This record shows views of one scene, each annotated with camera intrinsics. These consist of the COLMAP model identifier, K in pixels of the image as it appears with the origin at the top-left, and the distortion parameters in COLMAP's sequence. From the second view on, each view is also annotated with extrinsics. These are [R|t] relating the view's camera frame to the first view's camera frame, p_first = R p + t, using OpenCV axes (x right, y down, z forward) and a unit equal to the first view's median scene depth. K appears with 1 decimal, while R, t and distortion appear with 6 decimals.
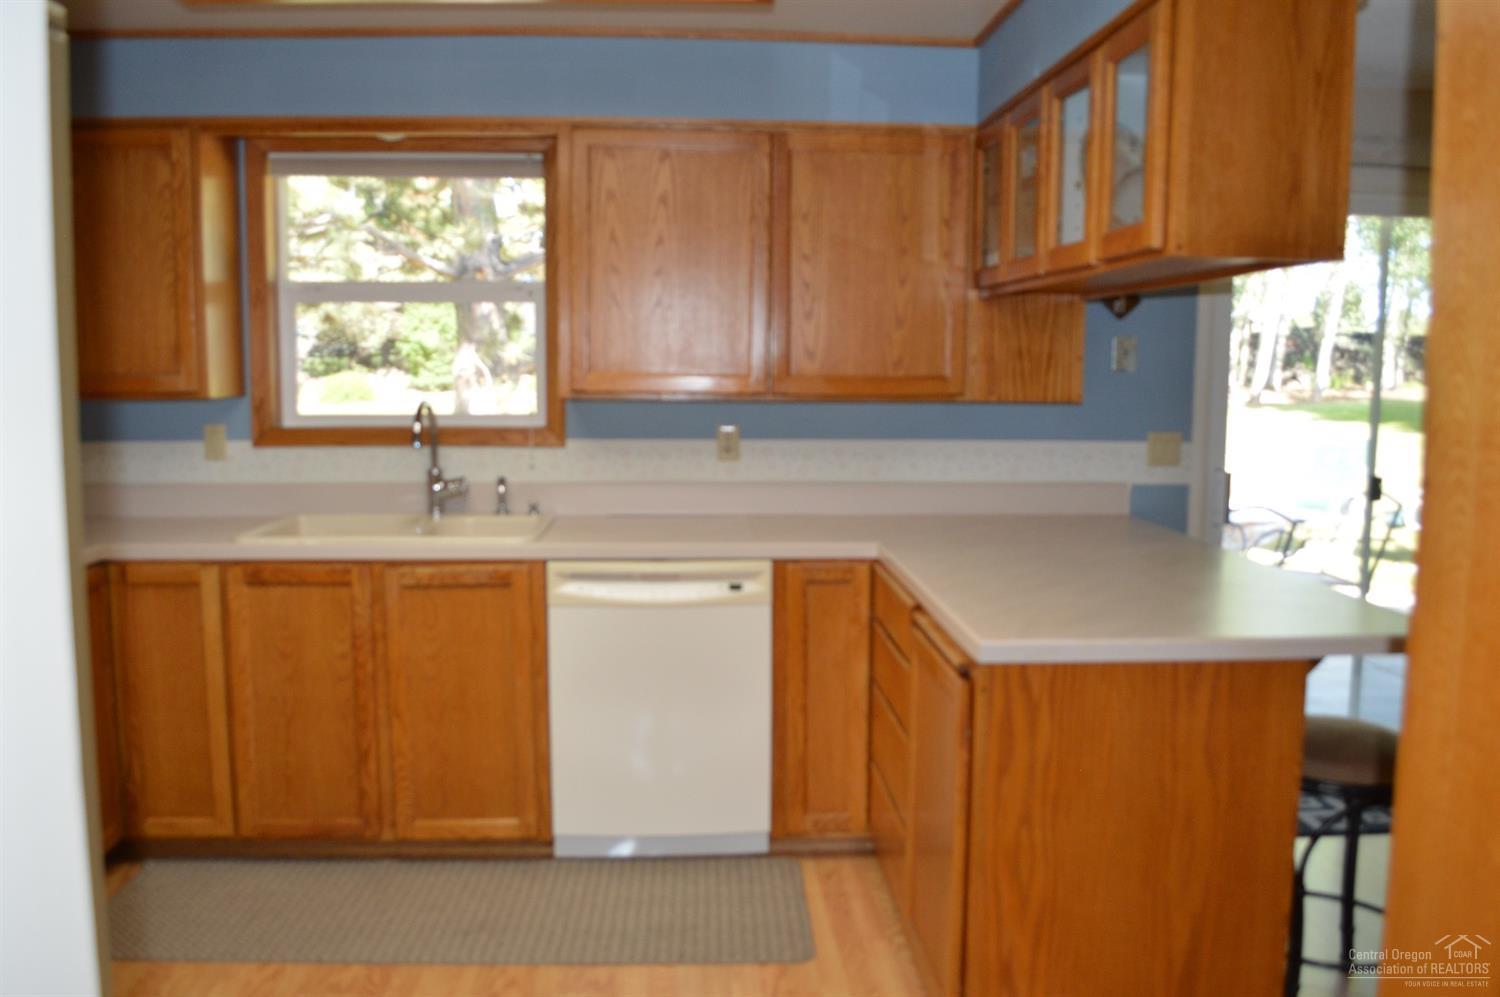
lens RADIAL K [[1177.9, 0, 750.0], [0, 1177.9, 498.5], [0, 0, 1]] dist [-0.205443, -0.001489]
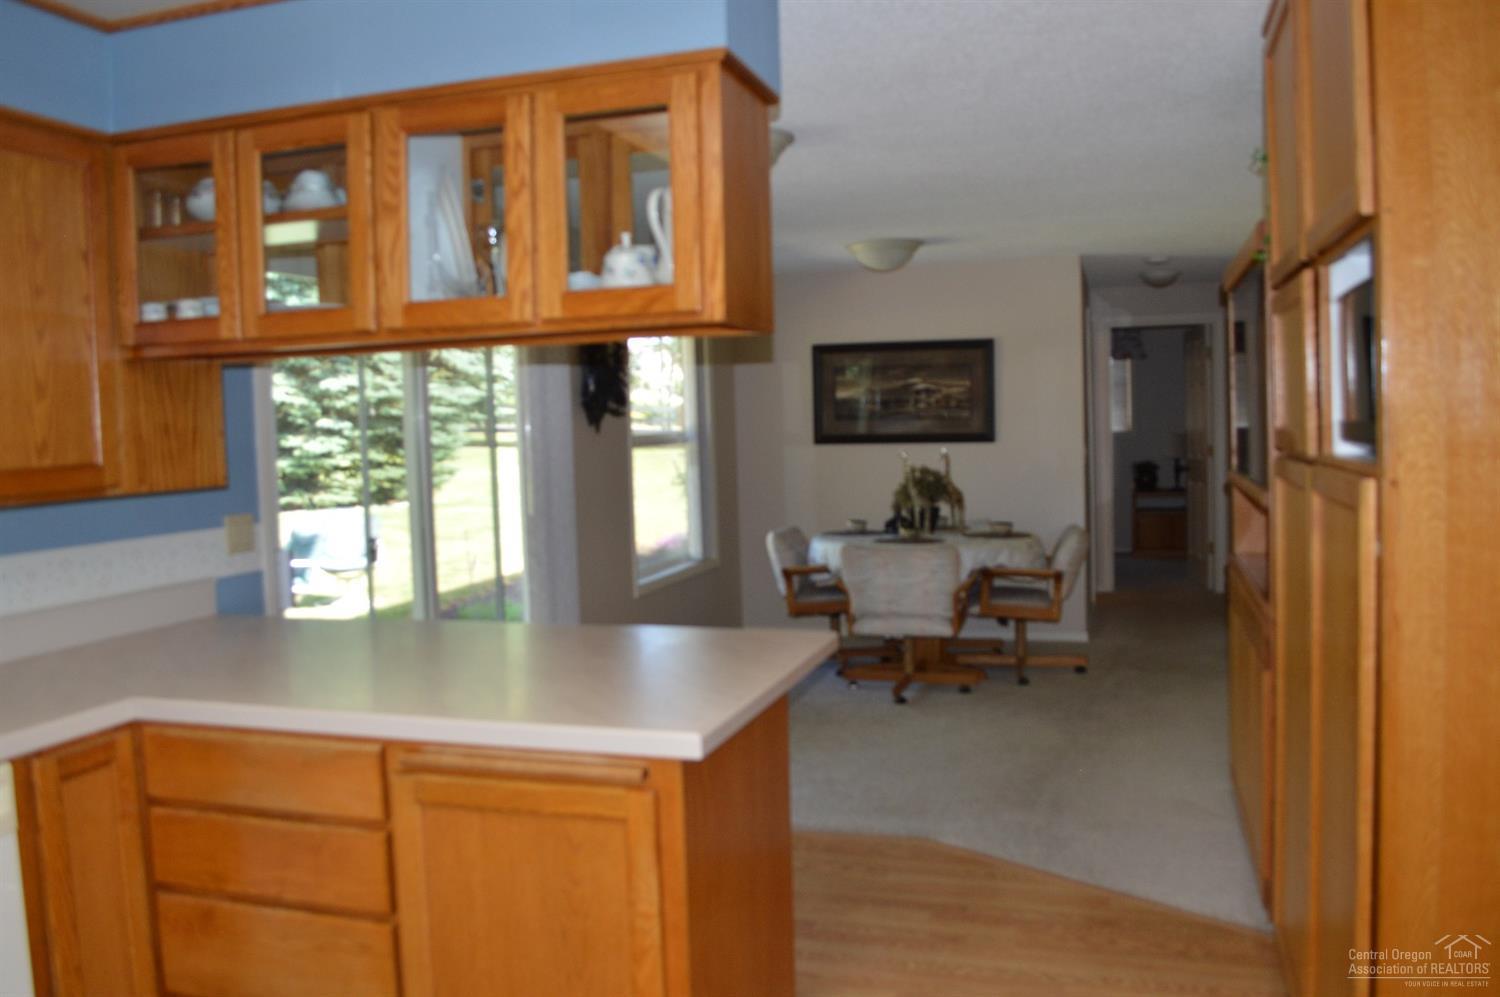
lens RADIAL K [[1168.6, 0, 750.0], [0, 1168.6, 498.5], [0, 0, 1]] dist [0.000111, -0.000042]
pose [[0.357063, -0.073583, 0.931178, -0.375073], [0.133949, 0.990623, 0.026917, -0.046785], [-0.924426, 0.115119, 0.363571, 0.346614]]
